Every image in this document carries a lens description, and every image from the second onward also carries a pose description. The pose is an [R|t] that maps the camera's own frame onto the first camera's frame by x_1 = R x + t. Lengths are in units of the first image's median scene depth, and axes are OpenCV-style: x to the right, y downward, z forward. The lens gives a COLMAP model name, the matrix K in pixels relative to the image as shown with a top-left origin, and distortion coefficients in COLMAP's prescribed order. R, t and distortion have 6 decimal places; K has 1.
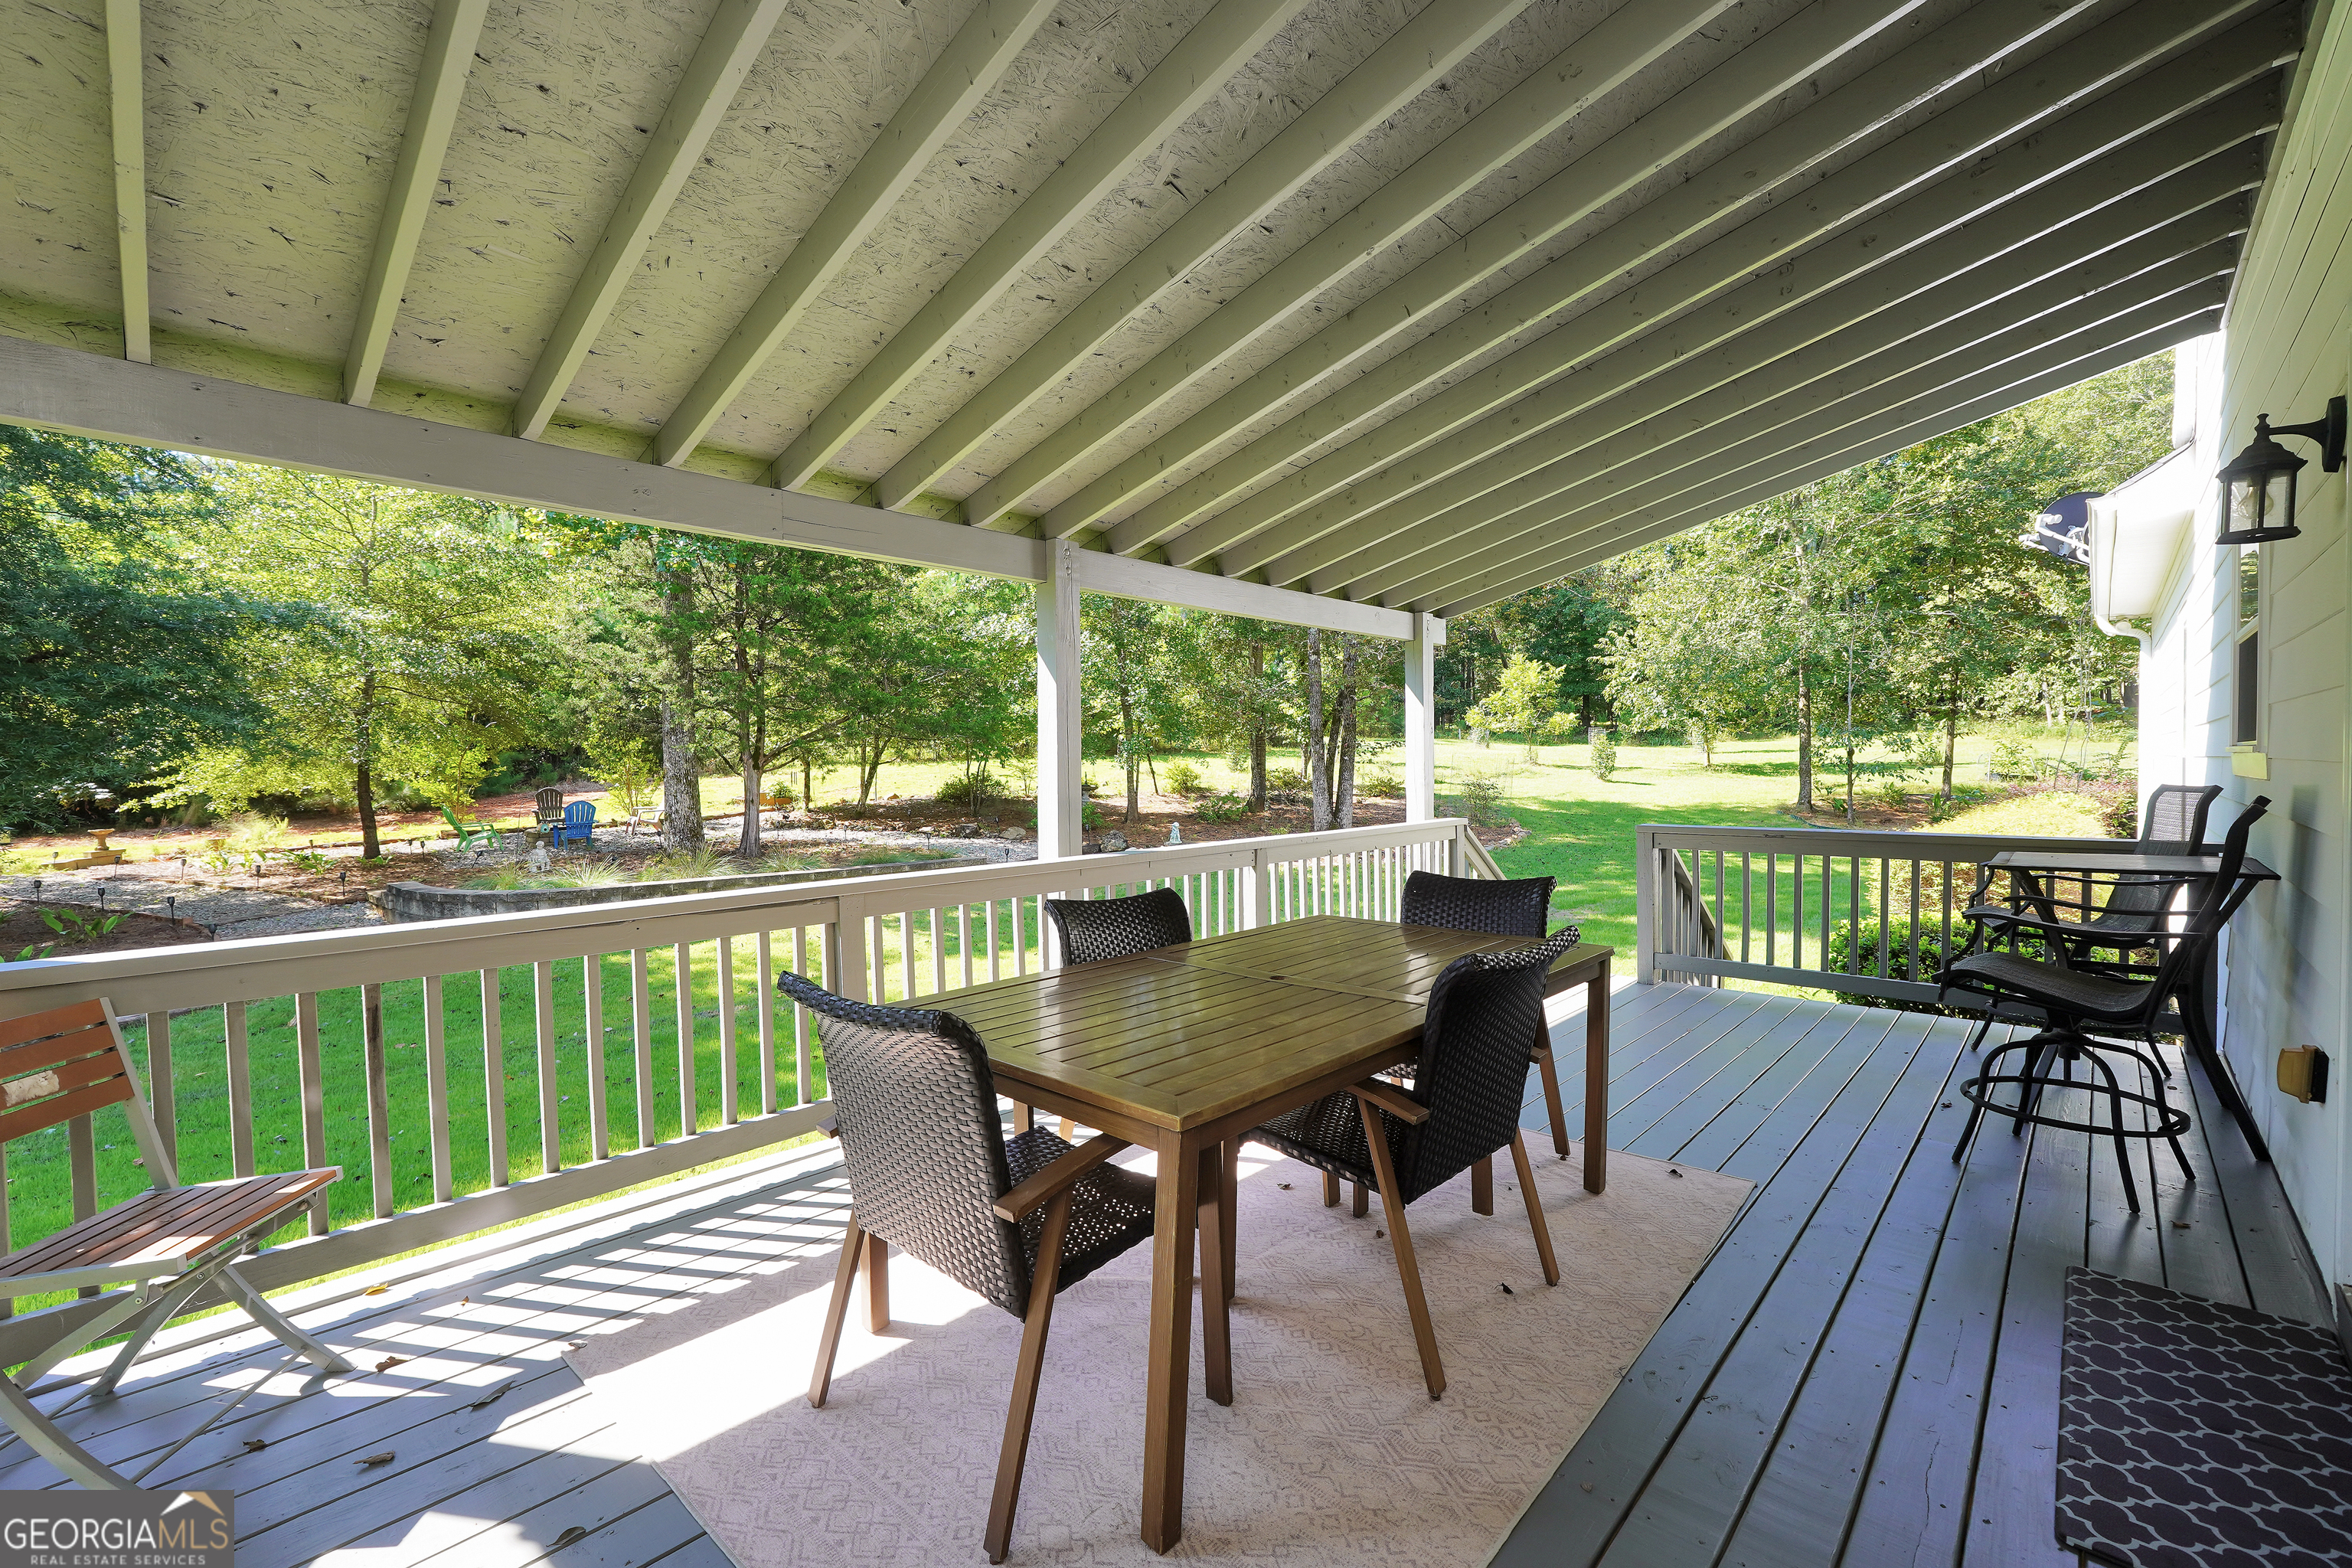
lens RADIAL K [[1018.8, 0, 1173.7], [0, 1018.8, 776.5], [0, 0, 1]] dist [-0.018850, 0.008633]
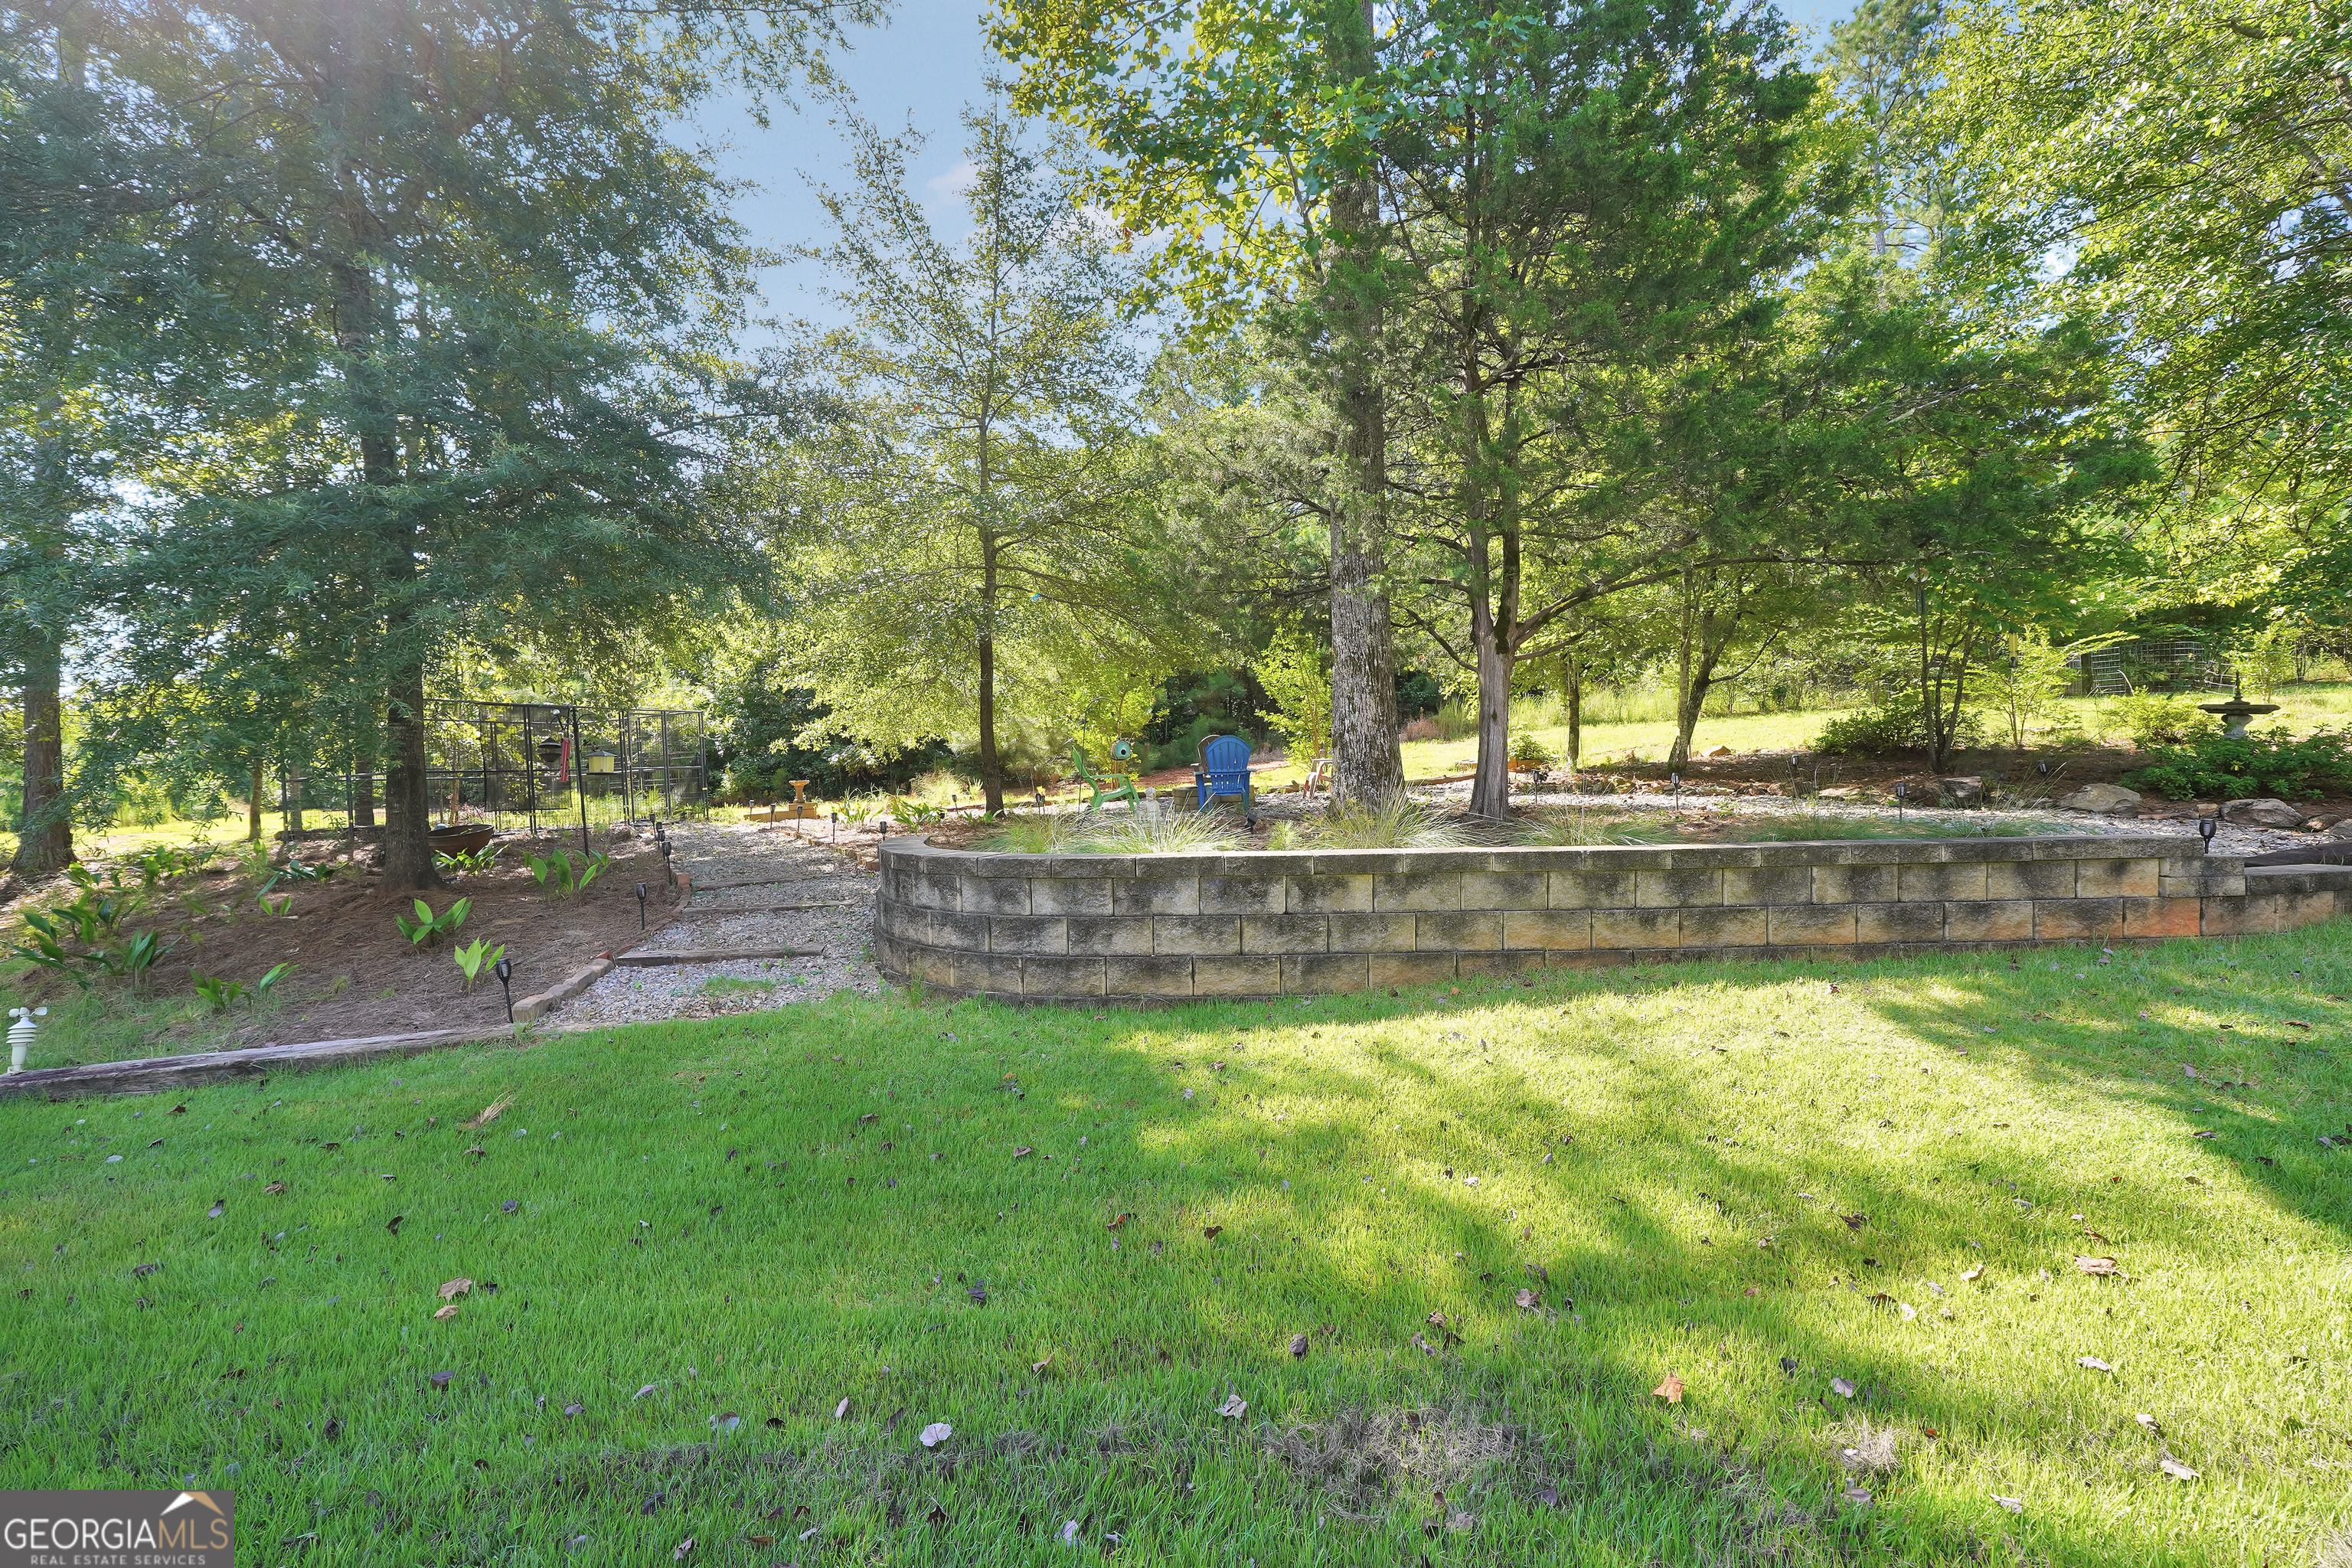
lens RADIAL K [[1018.8, 0, 1173.7], [0, 1018.8, 776.5], [0, 0, 1]] dist [-0.018850, 0.008633]
pose [[0.777415, -0.008187, -0.628935, -0.186540], [-0.001863, 0.999881, -0.015319, 0.052524], [0.628986, 0.013081, 0.777307, 0.426695]]
